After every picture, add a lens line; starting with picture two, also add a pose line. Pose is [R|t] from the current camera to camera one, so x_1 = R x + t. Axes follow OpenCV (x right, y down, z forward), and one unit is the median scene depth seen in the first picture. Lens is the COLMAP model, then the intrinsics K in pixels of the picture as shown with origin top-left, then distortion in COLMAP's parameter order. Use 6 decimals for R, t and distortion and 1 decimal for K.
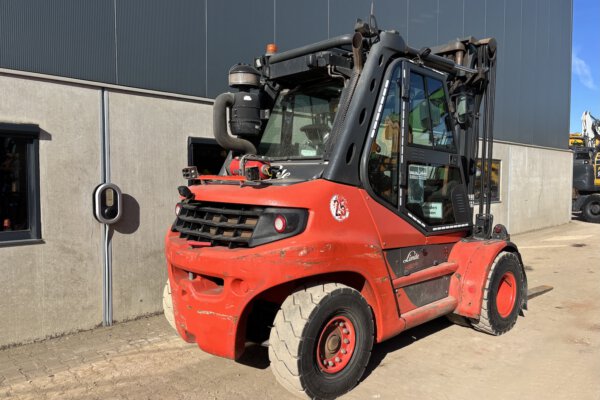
lens RADIAL K [[457.4, 0, 300.0], [0, 457.4, 200.0], [0, 0, 1]] dist [0.051589, -0.069853]
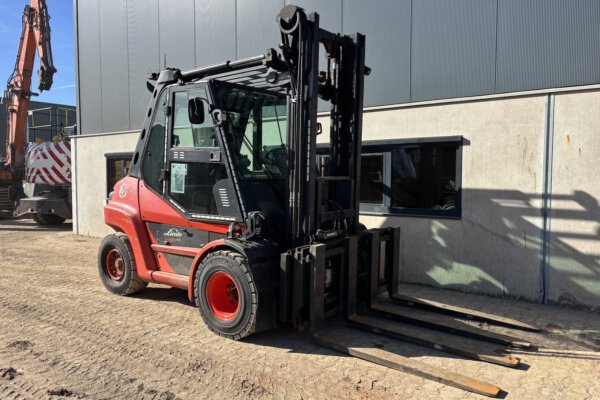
lens RADIAL K [[457.4, 0, 300.0], [0, 457.4, 200.0], [0, 0, 1]] dist [0.051589, -0.069853]
pose [[0.145568, 0.053154, -0.987919, 1.611918], [-0.044170, 0.997909, 0.047183, -0.049901], [0.988362, 0.036768, 0.147612, 1.174322]]
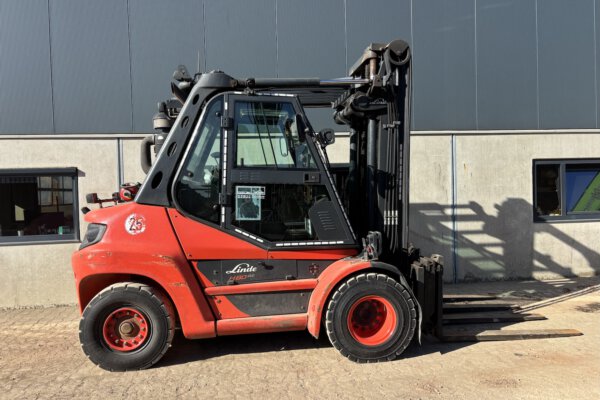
lens RADIAL K [[457.4, 0, 300.0], [0, 457.4, 200.0], [0, 0, 1]] dist [0.051589, -0.069853]
pose [[0.800348, -0.012724, -0.599401, 1.026384], [0.001913, 0.999824, -0.018670, -0.021214], [0.599533, 0.013796, 0.800231, 0.203925]]
